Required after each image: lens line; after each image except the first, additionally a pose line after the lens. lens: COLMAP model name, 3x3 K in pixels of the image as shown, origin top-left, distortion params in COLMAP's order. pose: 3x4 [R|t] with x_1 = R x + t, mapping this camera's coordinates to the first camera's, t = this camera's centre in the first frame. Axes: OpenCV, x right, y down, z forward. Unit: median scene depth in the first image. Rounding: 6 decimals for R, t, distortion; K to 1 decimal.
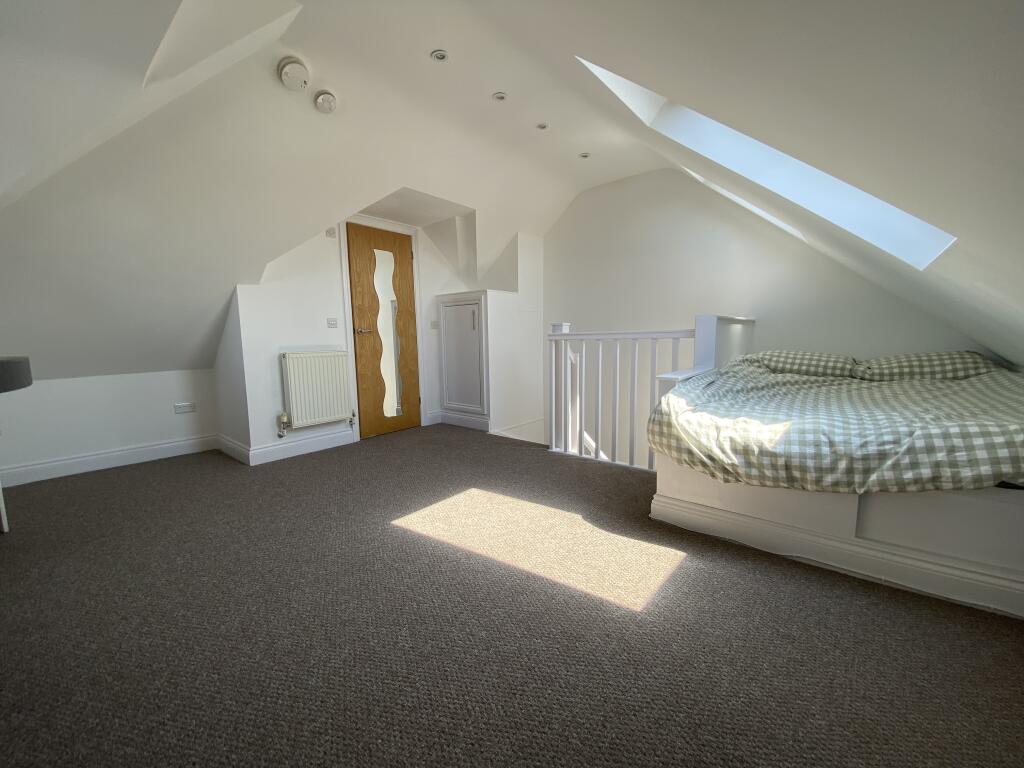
lens RADIAL K [[409.0, 0, 512.0], [0, 409.0, 384.0], [0, 0, 1]] dist [0.001744, -0.009807]
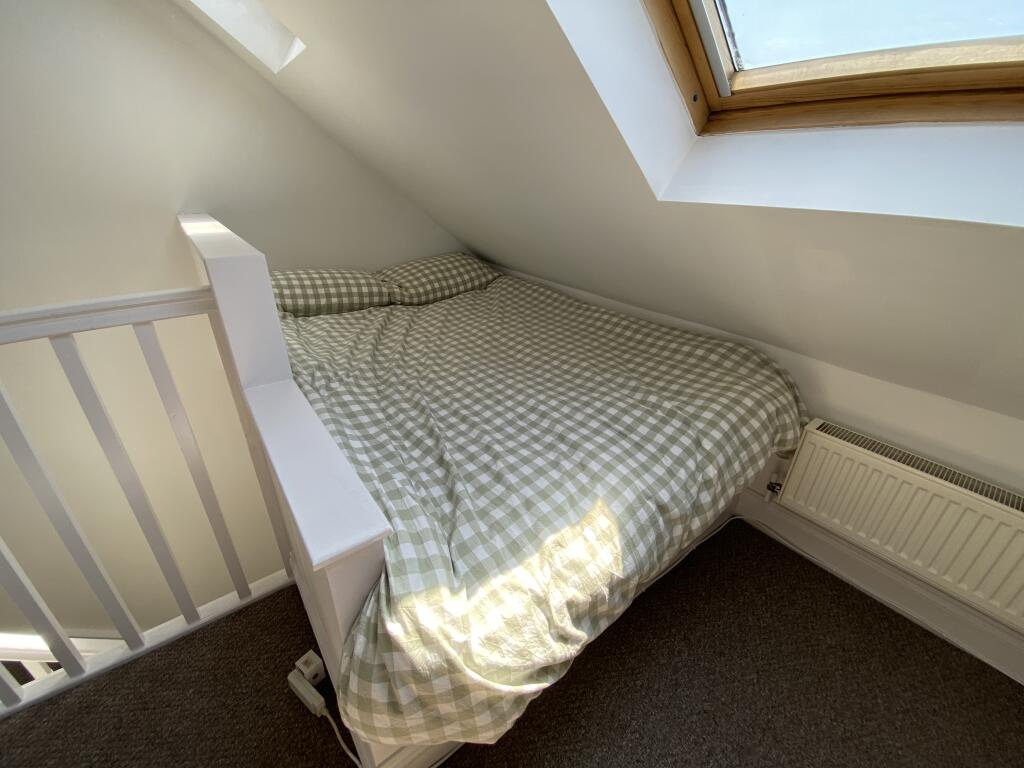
lens RADIAL K [[418.0, 0, 499.4], [0, 418.0, 379.5], [0, 0, 1]] dist [0.000412, -0.000061]
pose [[0.237201, -0.402247, 0.884270, 0.217678], [0.098823, 0.915517, 0.389953, -0.272650], [-0.966421, -0.005111, 0.256913, 0.962625]]
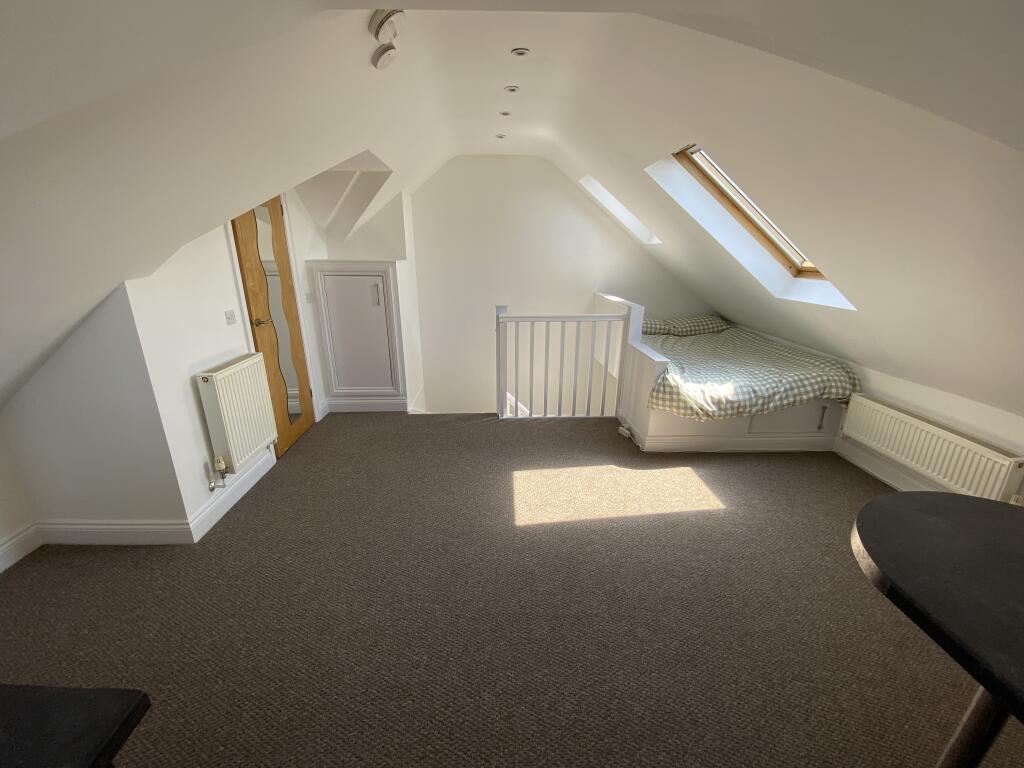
lens RADIAL K [[418.0, 0, 499.4], [0, 418.0, 379.5], [0, 0, 1]] dist [0.000412, -0.000061]
pose [[0.745121, -0.179468, 0.642329, -1.235235], [0.061589, 0.977514, 0.201674, -0.343302], [-0.664080, -0.110711, 0.739419, 0.306469]]
